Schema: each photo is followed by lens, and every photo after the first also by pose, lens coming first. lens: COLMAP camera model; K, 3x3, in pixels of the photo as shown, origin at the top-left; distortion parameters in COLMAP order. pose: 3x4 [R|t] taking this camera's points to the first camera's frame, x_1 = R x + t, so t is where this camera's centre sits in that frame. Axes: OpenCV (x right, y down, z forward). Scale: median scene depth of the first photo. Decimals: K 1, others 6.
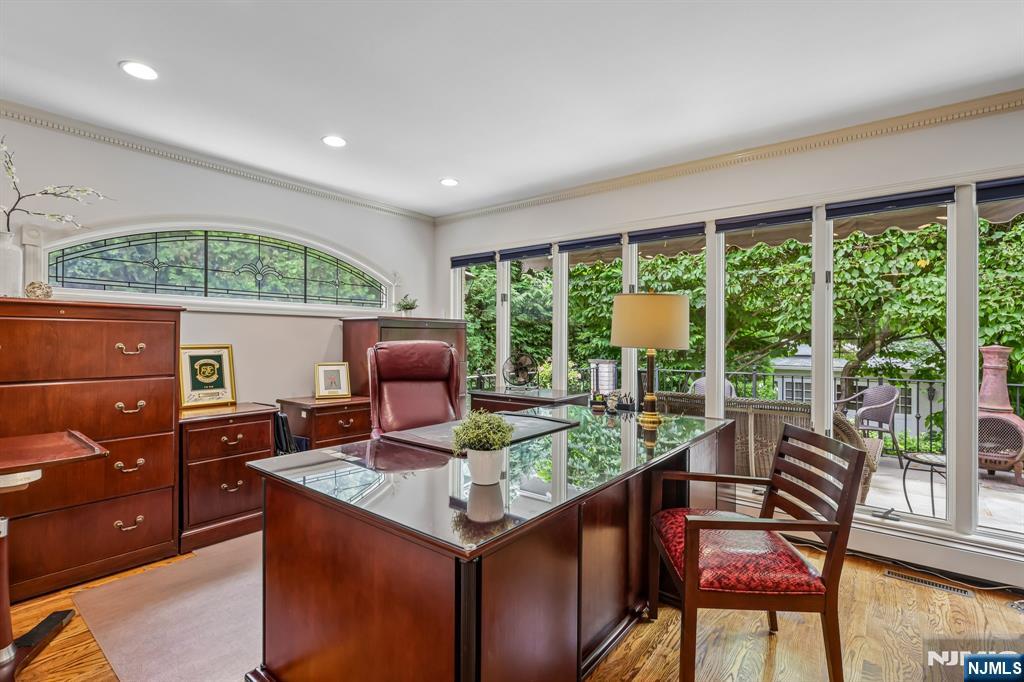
lens RADIAL K [[483.8, 0, 508.0], [0, 483.8, 338.5], [0, 0, 1]] dist [0.001720, 0.000314]
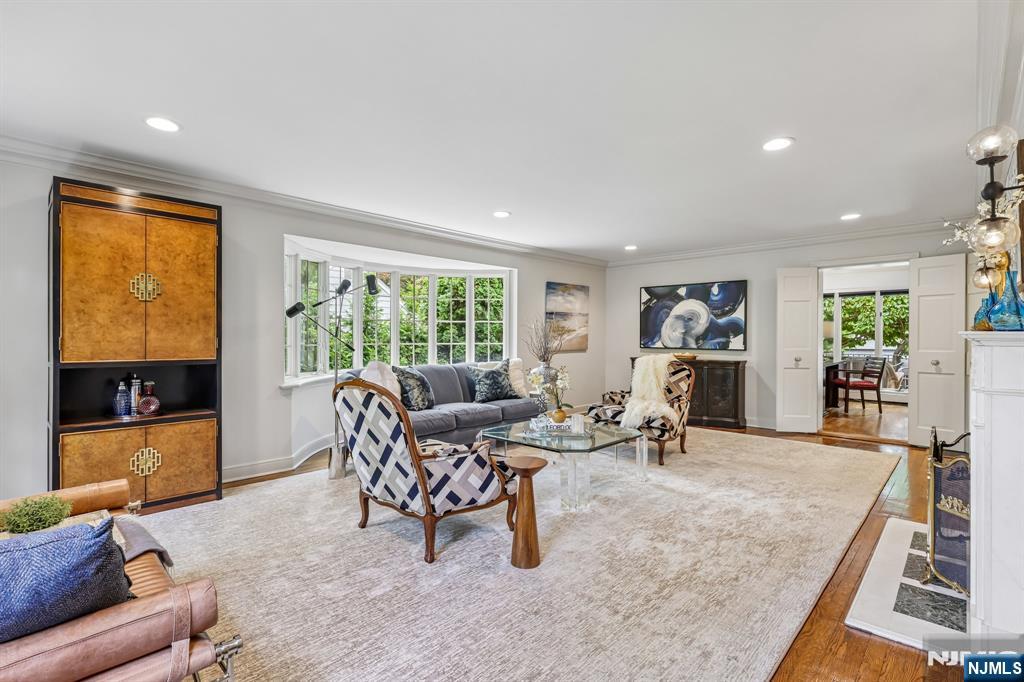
lens RADIAL K [[483.8, 0, 508.0], [0, 483.8, 338.5], [0, 0, 1]] dist [0.001720, 0.000314]
pose [[0.995688, 0.000740, -0.092761, -0.643677], [-0.000344, 0.999991, 0.004289, 0.004774], [0.092763, -0.004239, 0.995679, -1.044975]]
